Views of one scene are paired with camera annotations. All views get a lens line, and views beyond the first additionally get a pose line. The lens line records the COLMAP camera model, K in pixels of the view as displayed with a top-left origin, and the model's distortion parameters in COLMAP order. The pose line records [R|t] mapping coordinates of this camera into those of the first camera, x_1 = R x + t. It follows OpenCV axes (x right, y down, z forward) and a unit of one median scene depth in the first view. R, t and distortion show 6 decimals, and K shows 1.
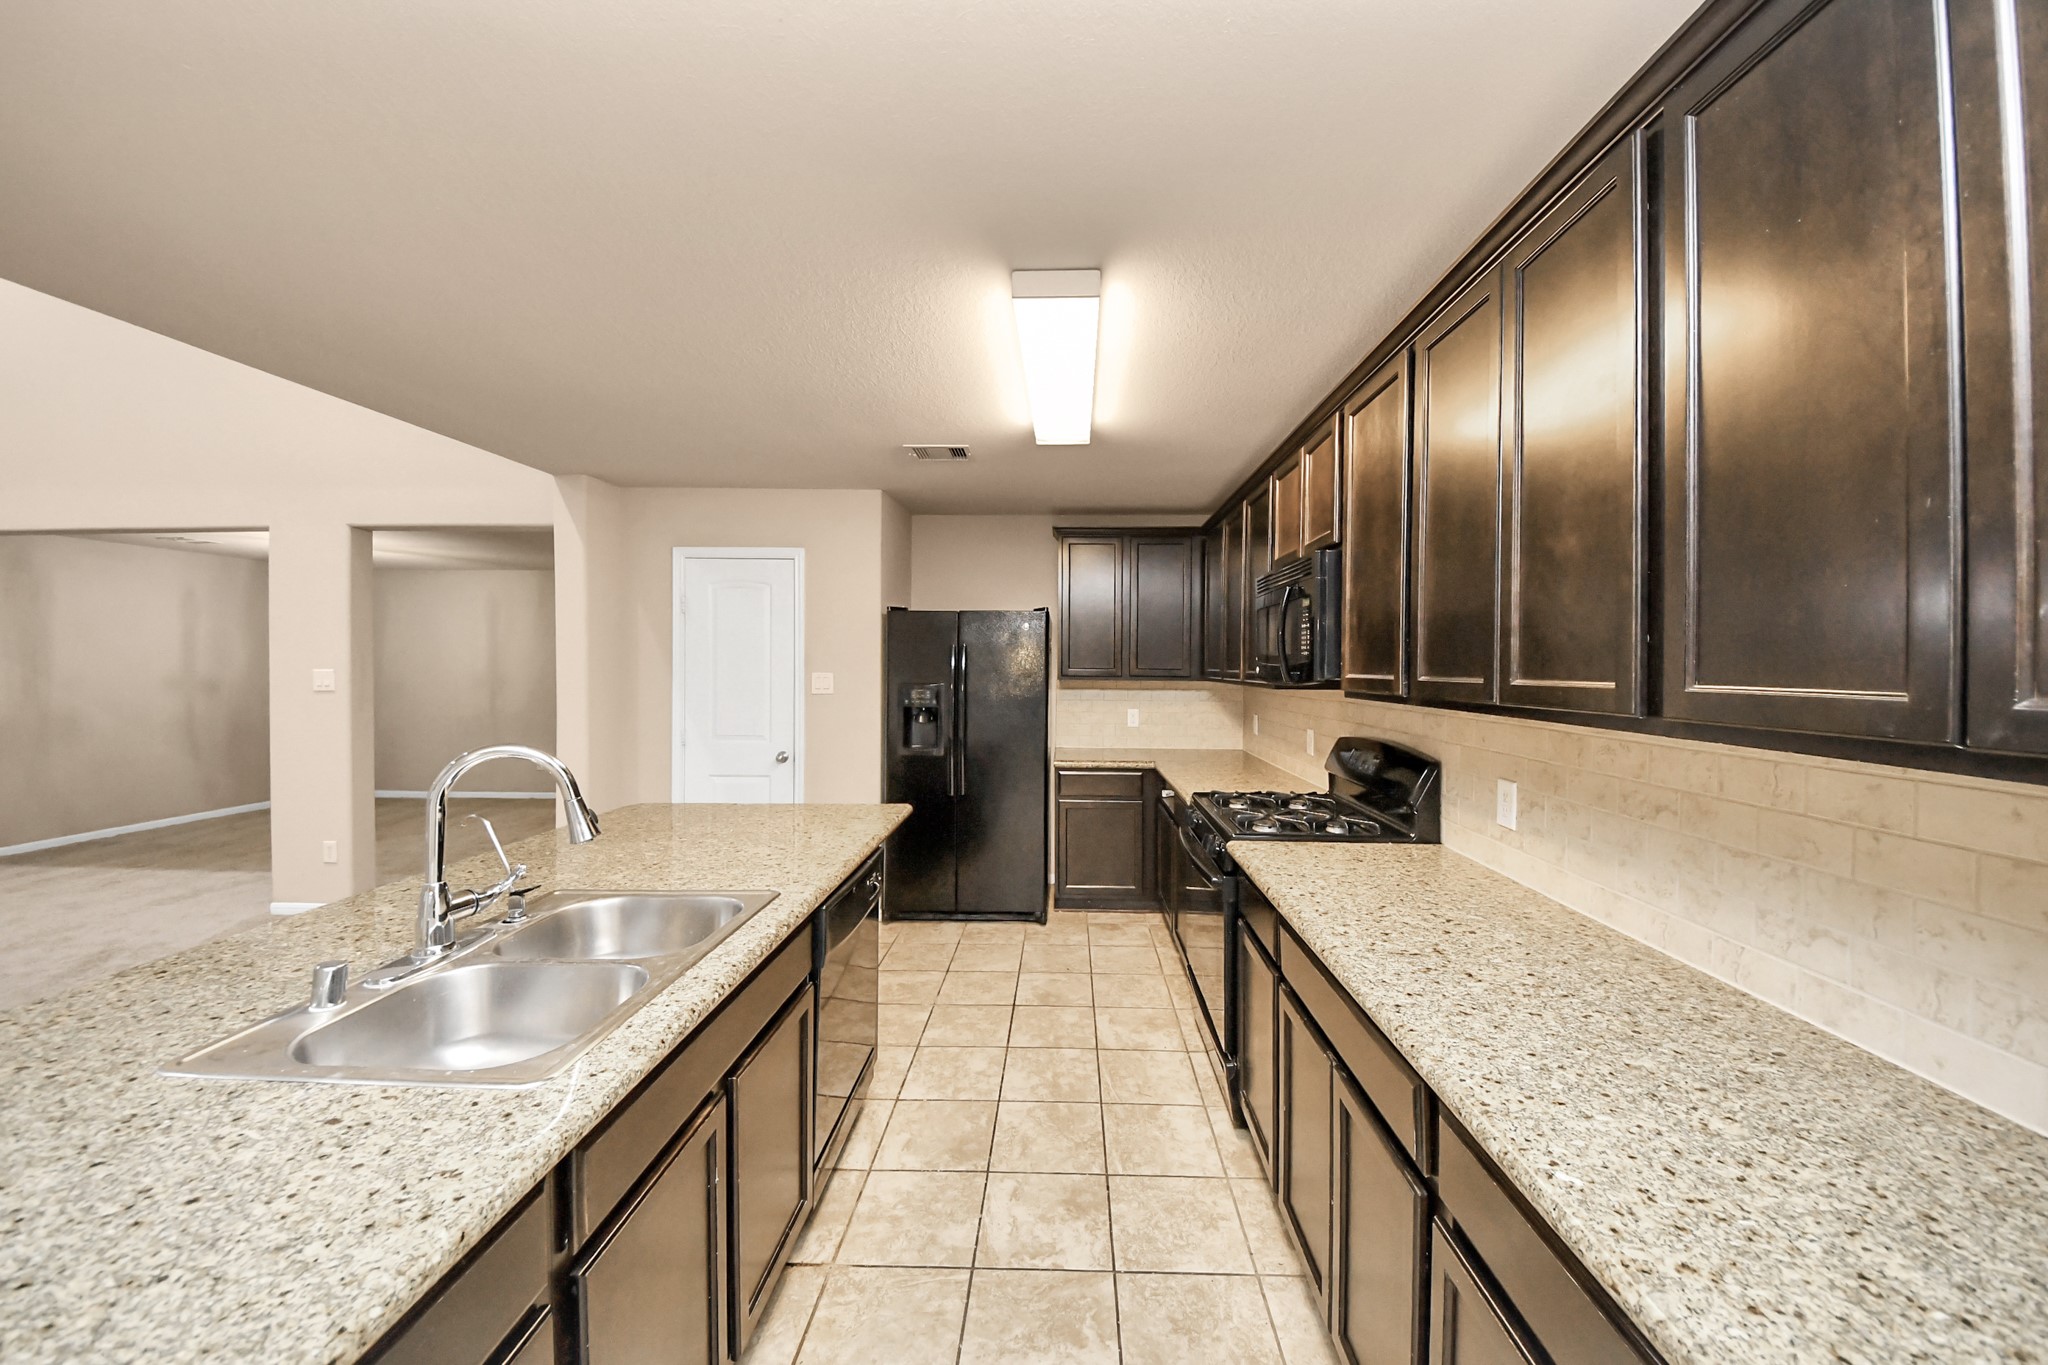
lens RADIAL K [[734.2, 0, 1063.2], [0, 734.2, 665.4], [0, 0, 1]] dist [-0.000755, -0.000837]
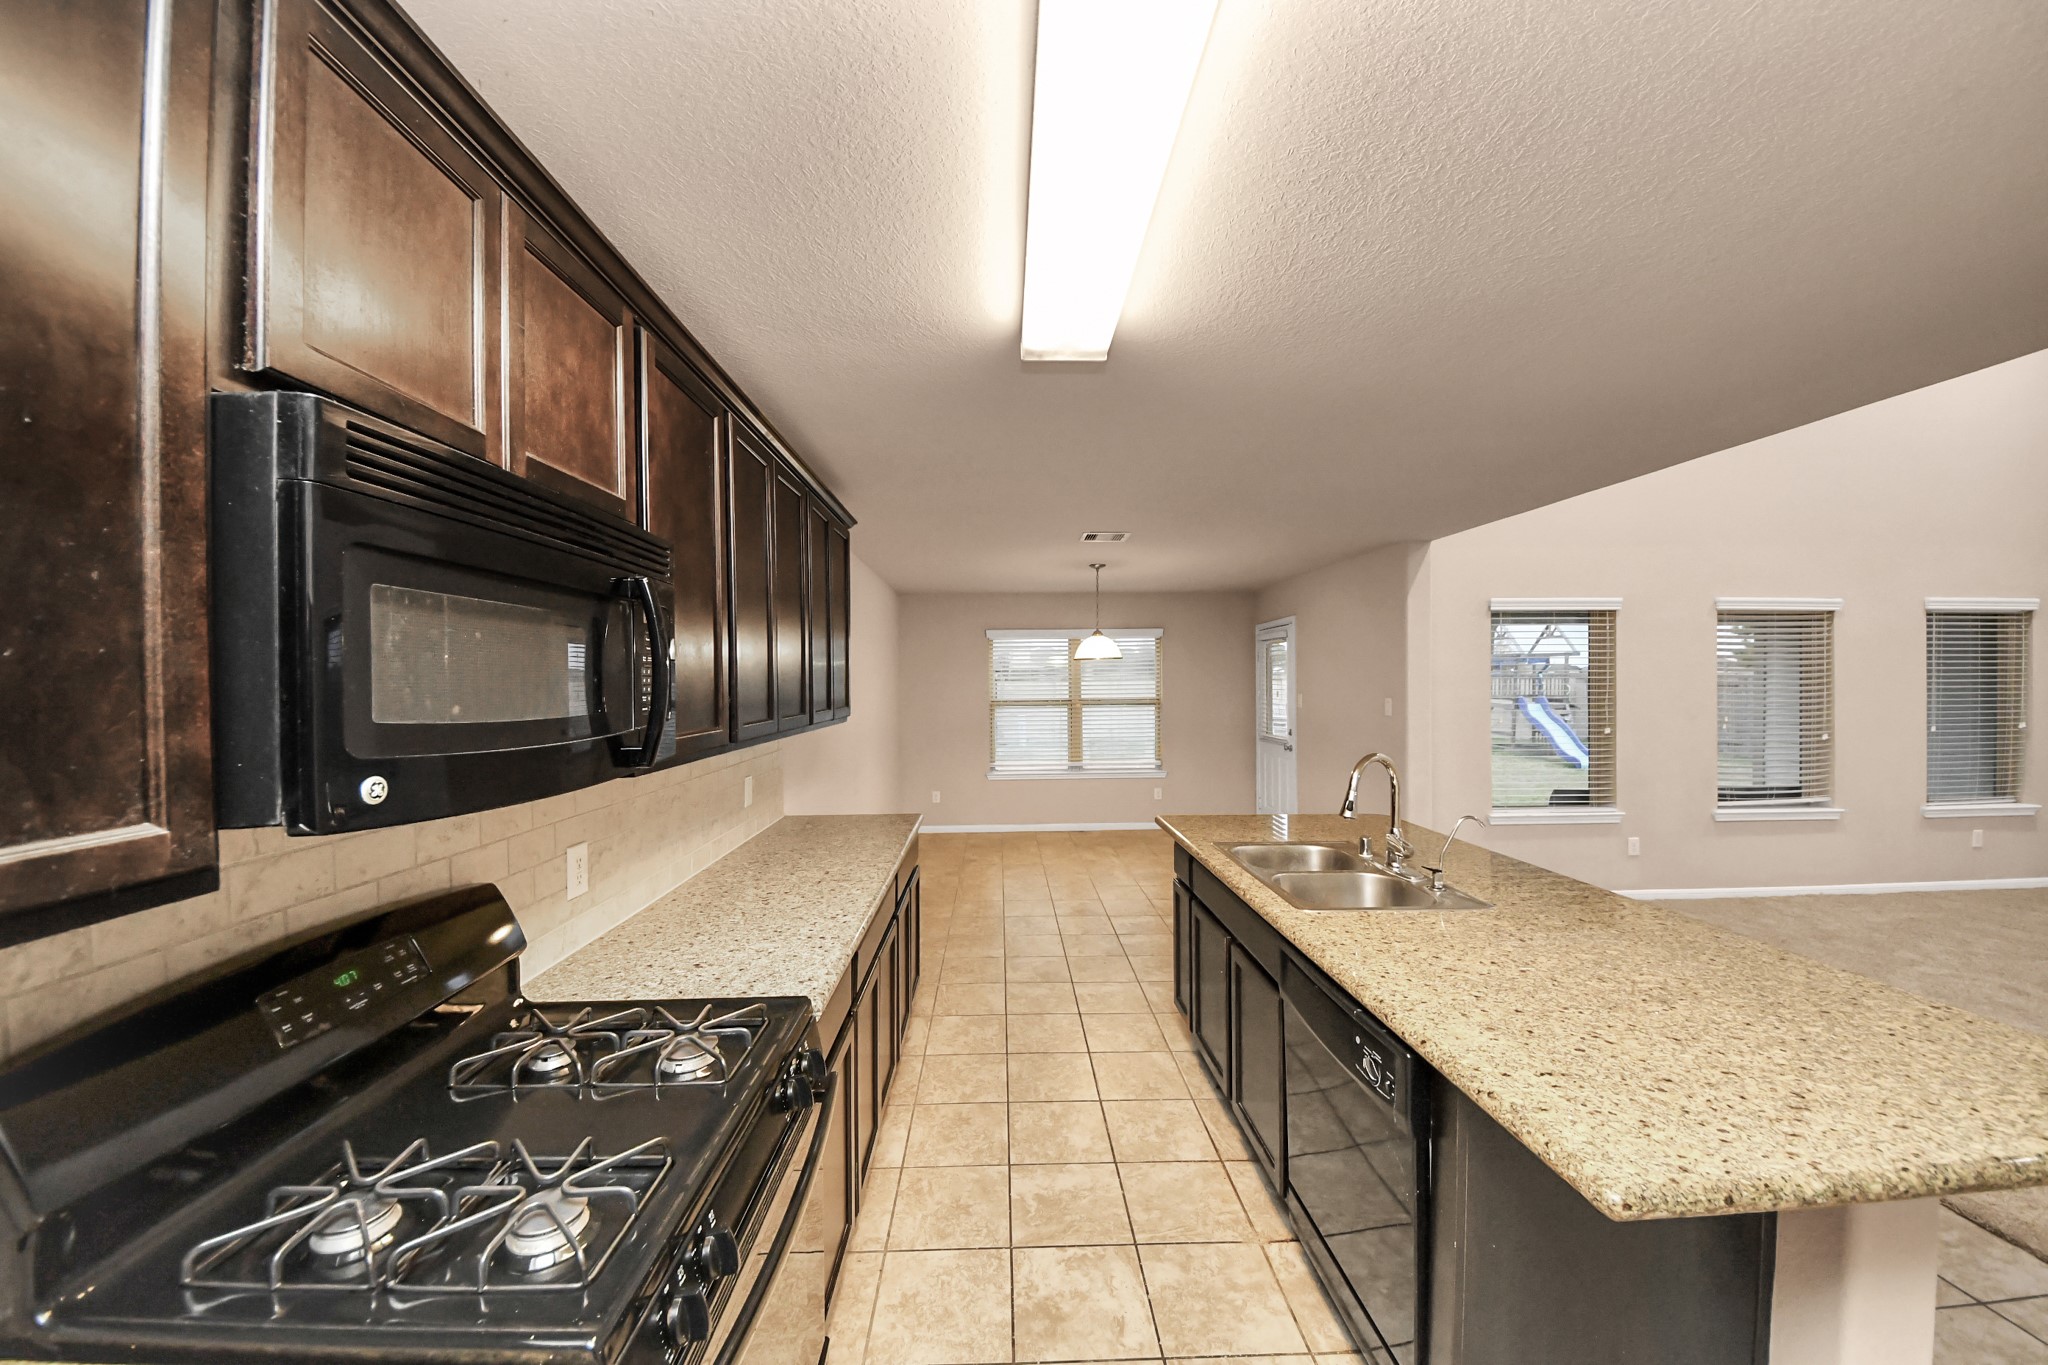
lens RADIAL K [[714.6, 0, 1014.6], [0, 714.6, 693.3], [0, 0, 1]] dist [-0.022423, -0.000492]
pose [[-0.999331, 0.002971, -0.036451, 0.044355], [0.002287, 0.999821, 0.018787, -0.022886], [0.036501, 0.018691, -0.999159, 0.911172]]
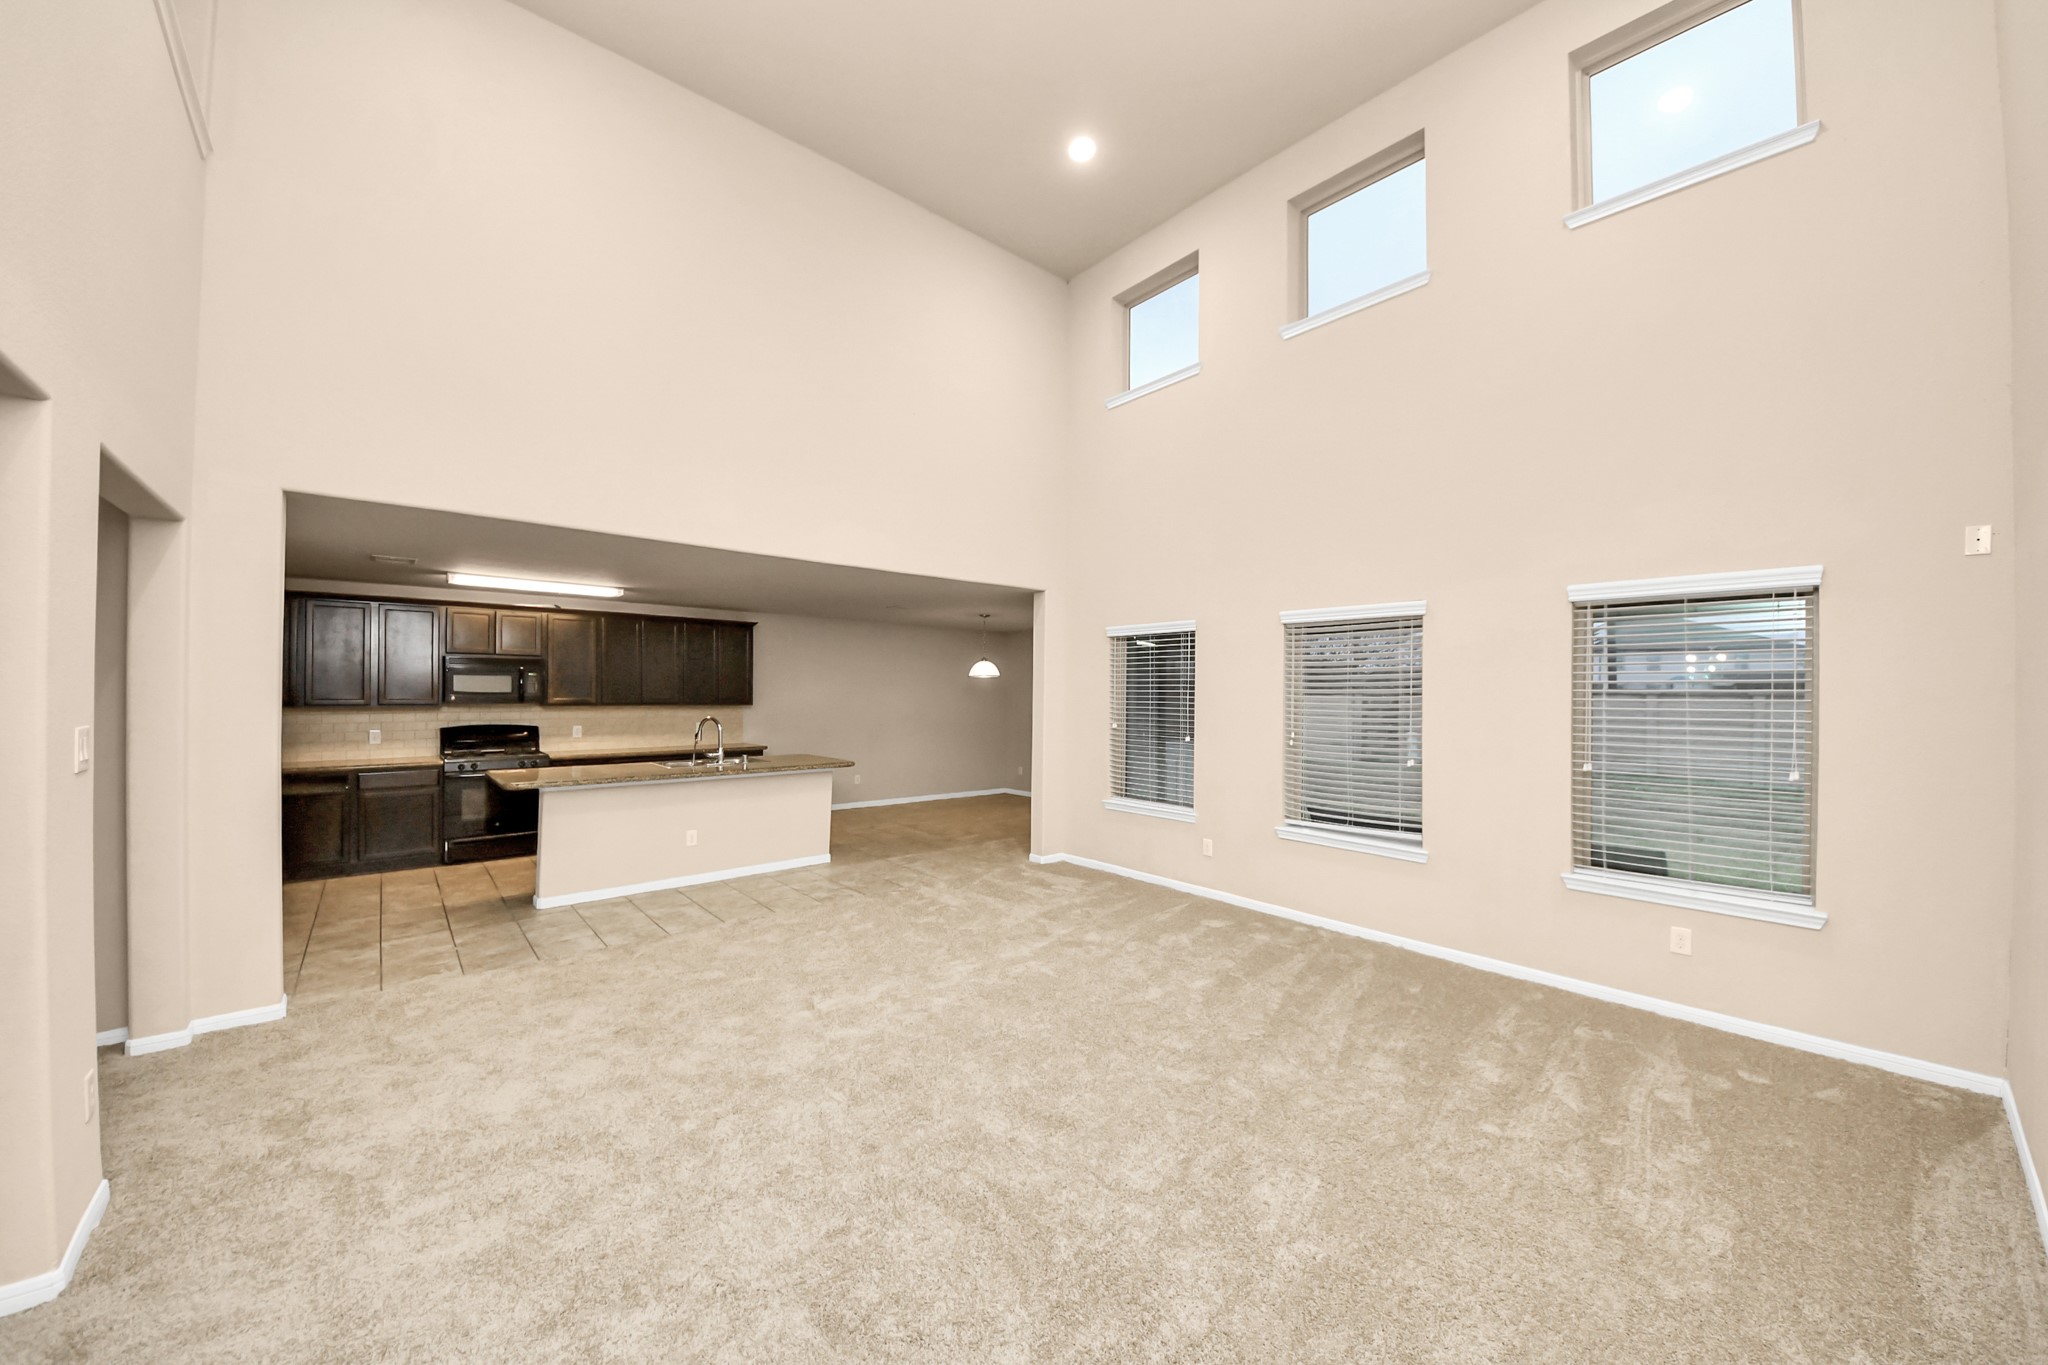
lens RADIAL K [[734.2, 0, 1027.4], [0, 734.2, 689.9], [0, 0, 1]] dist [-0.000755, -0.000837]
pose [[-0.679950, -0.008528, 0.733209, -1.901594], [-0.006644, 0.999963, 0.005469, -0.031926], [-0.733228, -0.001153, -0.679982, 0.918876]]
